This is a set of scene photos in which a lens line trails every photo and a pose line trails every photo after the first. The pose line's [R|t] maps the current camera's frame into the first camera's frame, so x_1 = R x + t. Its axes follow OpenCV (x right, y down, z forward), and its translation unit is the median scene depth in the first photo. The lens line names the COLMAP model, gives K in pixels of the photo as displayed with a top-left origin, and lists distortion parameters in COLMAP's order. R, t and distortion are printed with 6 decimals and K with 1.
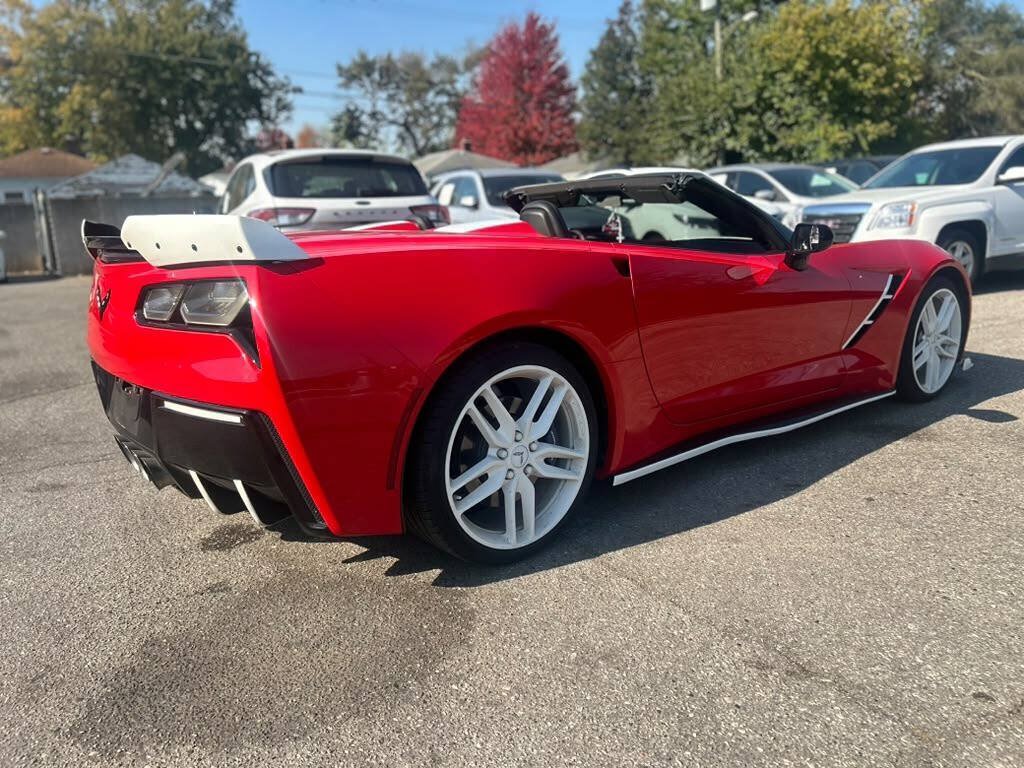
lens RADIAL K [[820.5, 0, 508.2], [0, 820.5, 394.4], [0, 0, 1]] dist [0.053121, -0.063105]
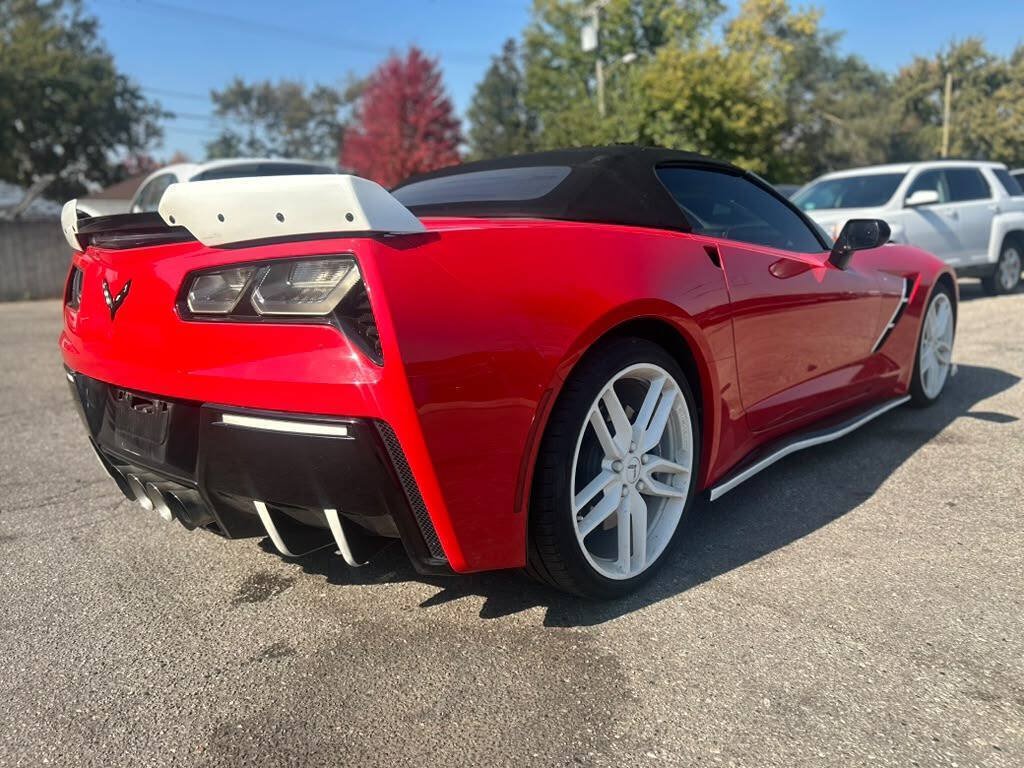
lens RADIAL K [[820.5, 0, 513.2], [0, 820.5, 377.3], [0, 0, 1]] dist [0.053121, -0.063105]
pose [[0.987011, -0.022822, 0.159025, -0.035172], [0.032500, 0.997757, -0.058529, 0.003619], [-0.157332, 0.062937, 0.985538, 0.023345]]
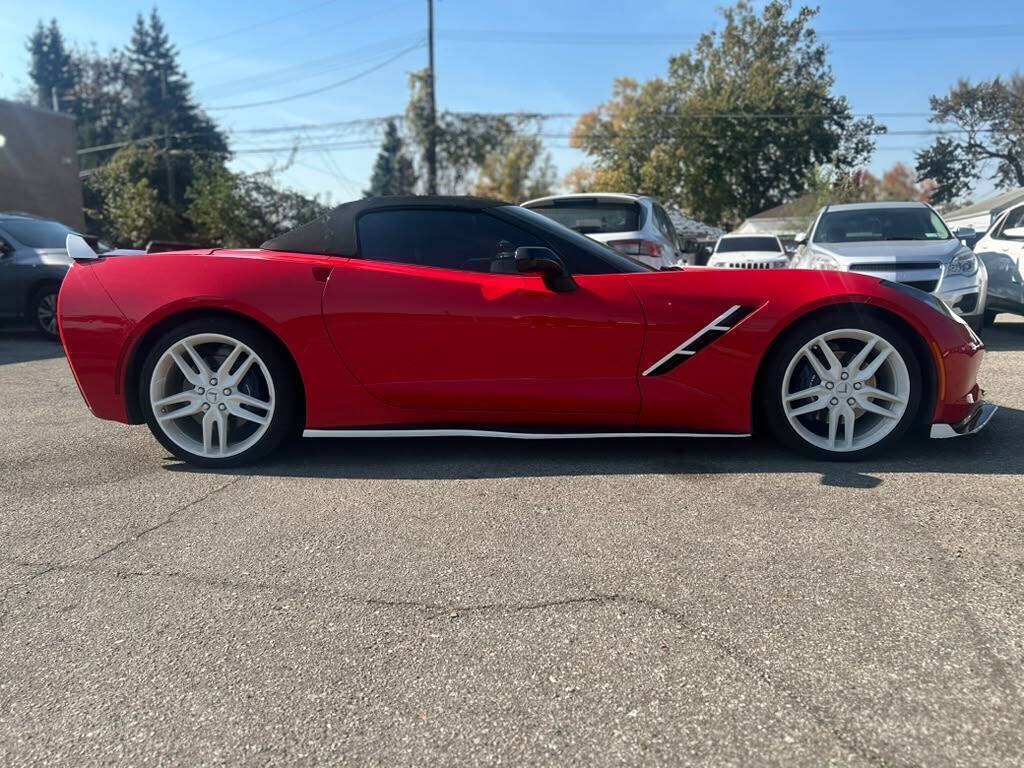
lens RADIAL K [[889.5, 0, 510.5], [0, 889.5, 379.8], [0, 0, 1]] dist [0.066570, 0.006750]
pose [[0.802928, 0.088963, -0.589400, 0.068629], [-0.138320, 0.989617, -0.039060, 0.028950], [0.579805, 0.112888, 0.806897, -0.092753]]
